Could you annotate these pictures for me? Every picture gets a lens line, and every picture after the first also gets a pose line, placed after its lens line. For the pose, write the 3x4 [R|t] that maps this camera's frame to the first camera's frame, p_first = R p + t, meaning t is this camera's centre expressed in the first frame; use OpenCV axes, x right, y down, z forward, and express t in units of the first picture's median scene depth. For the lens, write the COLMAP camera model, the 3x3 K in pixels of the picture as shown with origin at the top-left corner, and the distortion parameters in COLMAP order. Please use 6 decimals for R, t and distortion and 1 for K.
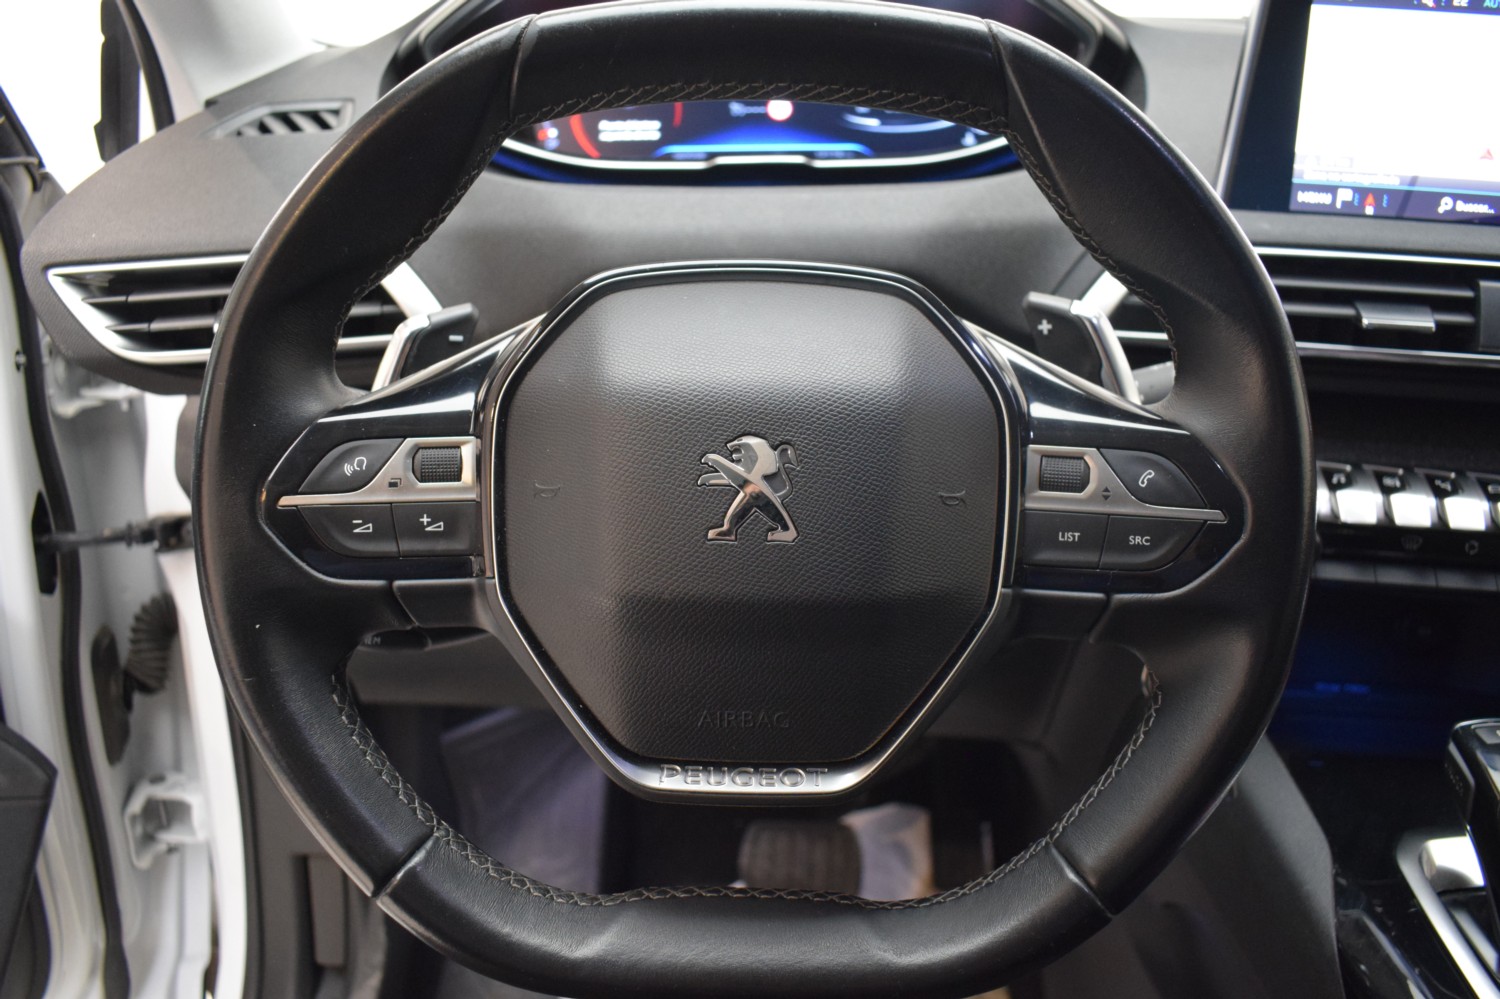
lens RADIAL K [[1151.0, 0, 757.4], [0, 1151.0, 513.2], [0, 0, 1]] dist [-0.082886, -0.004069]
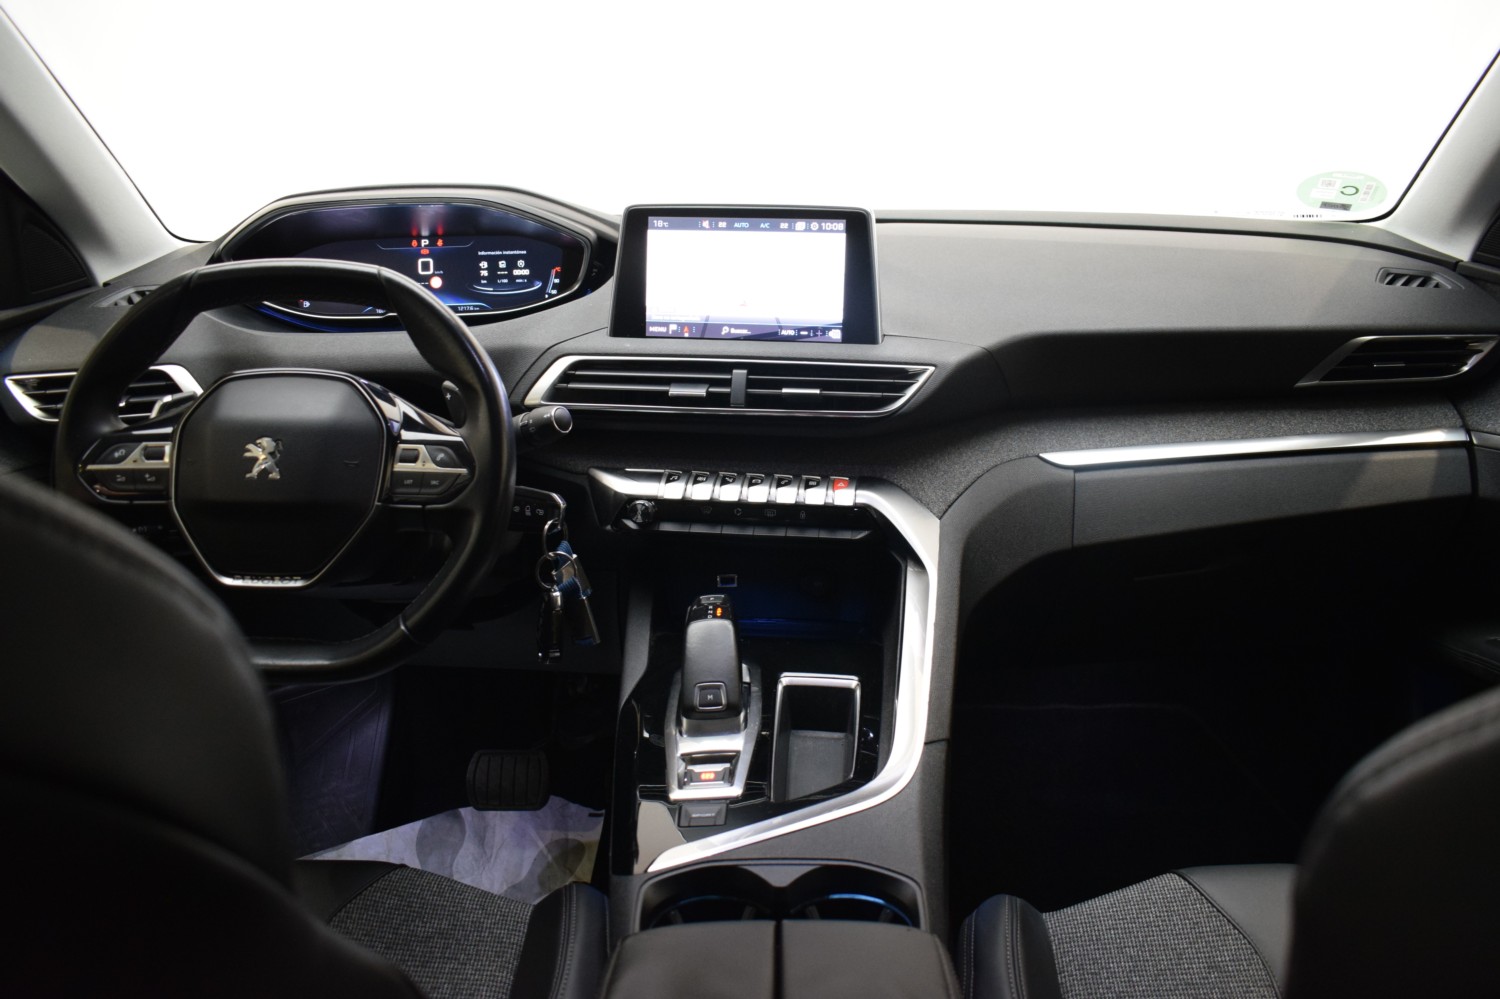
lens RADIAL K [[1151.0, 0, 756.7], [0, 1151.0, 484.1], [0, 0, 1]] dist [-0.082886, -0.004069]
pose [[0.999884, -0.004735, -0.014455, 1.018845], [0.003049, 0.993421, -0.114482, 0.295315], [0.014902, 0.114424, 0.993320, -1.314481]]
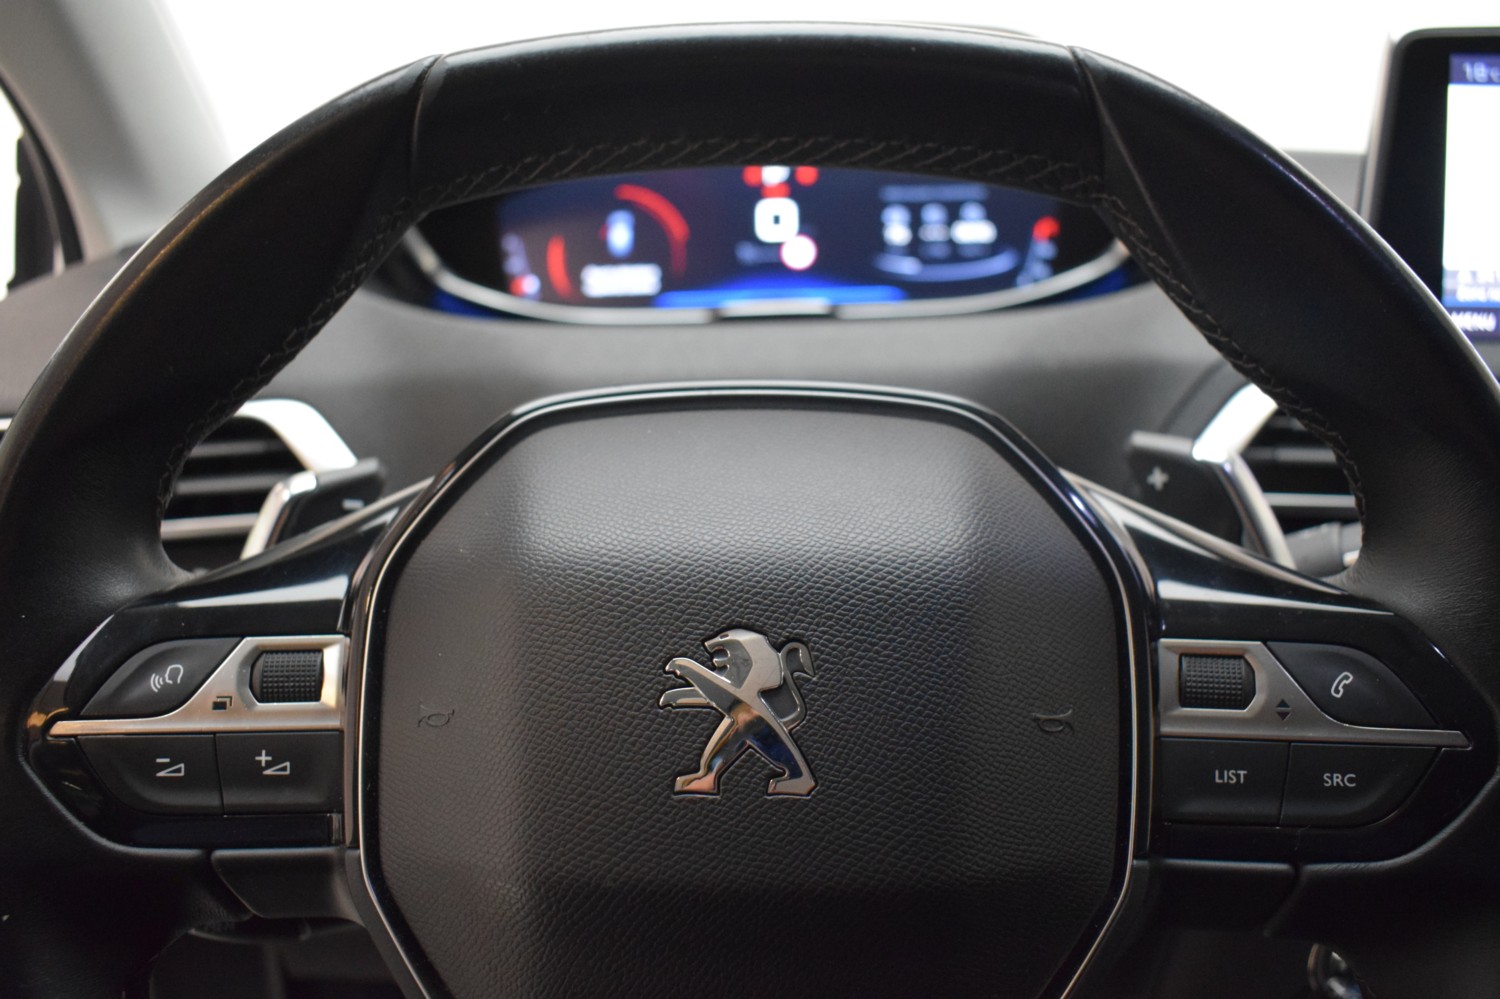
lens RADIAL K [[1224.6, 0, 758.1], [0, 1224.6, 508.4], [0, 0, 1]] dist [-0.087541, -0.015980]
pose [[0.999523, -0.013680, -0.027690, 0.022175], [0.008432, 0.983365, -0.181443, -0.008160], [0.029712, 0.181123, 0.983011, 0.285036]]
